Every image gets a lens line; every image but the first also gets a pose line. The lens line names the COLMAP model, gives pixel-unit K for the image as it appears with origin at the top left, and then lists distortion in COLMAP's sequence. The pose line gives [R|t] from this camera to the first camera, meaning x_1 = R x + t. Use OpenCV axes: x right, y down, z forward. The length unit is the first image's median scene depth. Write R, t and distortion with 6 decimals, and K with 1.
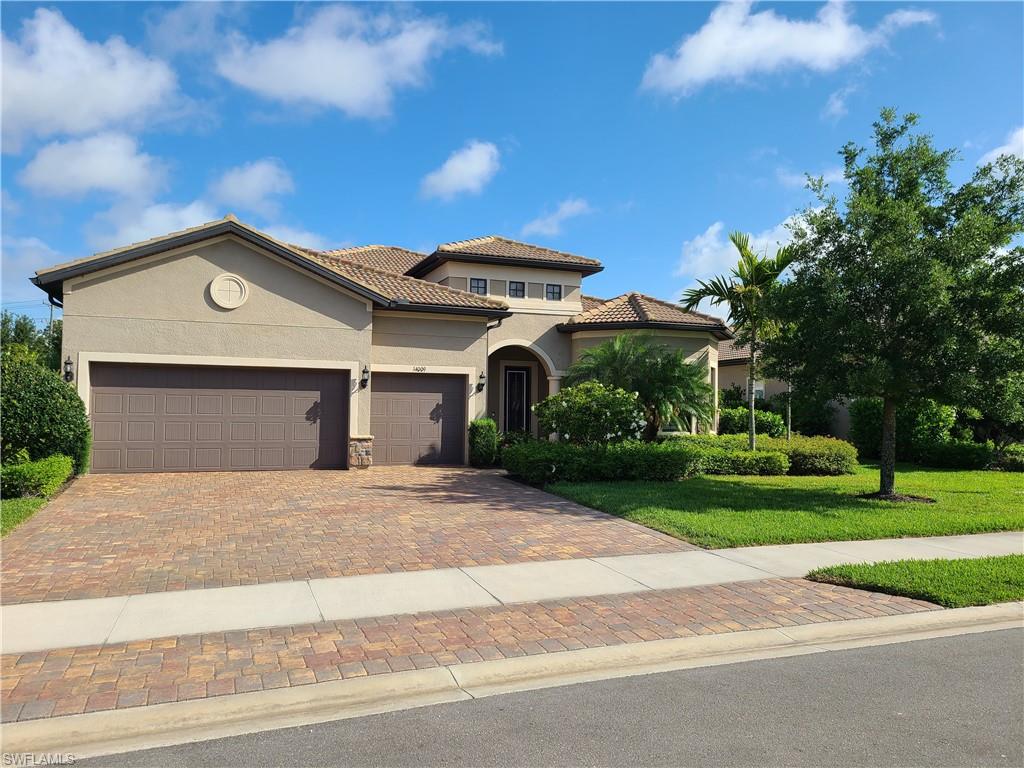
lens RADIAL K [[775.3, 0, 512.5], [0, 775.3, 383.2], [0, 0, 1]] dist [0.039685, -0.019160]
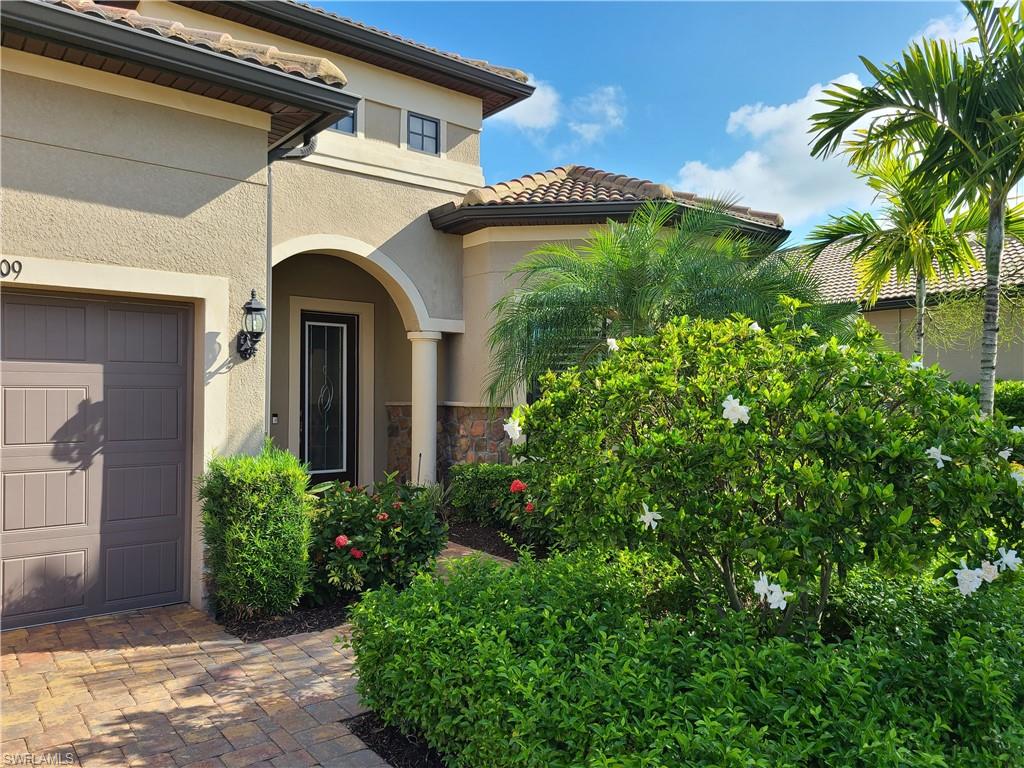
lens RADIAL K [[775.3, 0, 509.5], [0, 775.3, 390.8], [0, 0, 1]] dist [0.039685, -0.019160]
pose [[0.957189, -0.003631, 0.289441, -0.031005], [-0.005004, 0.999564, 0.029088, 0.013524], [-0.289421, -0.029291, 0.956754, 0.671080]]
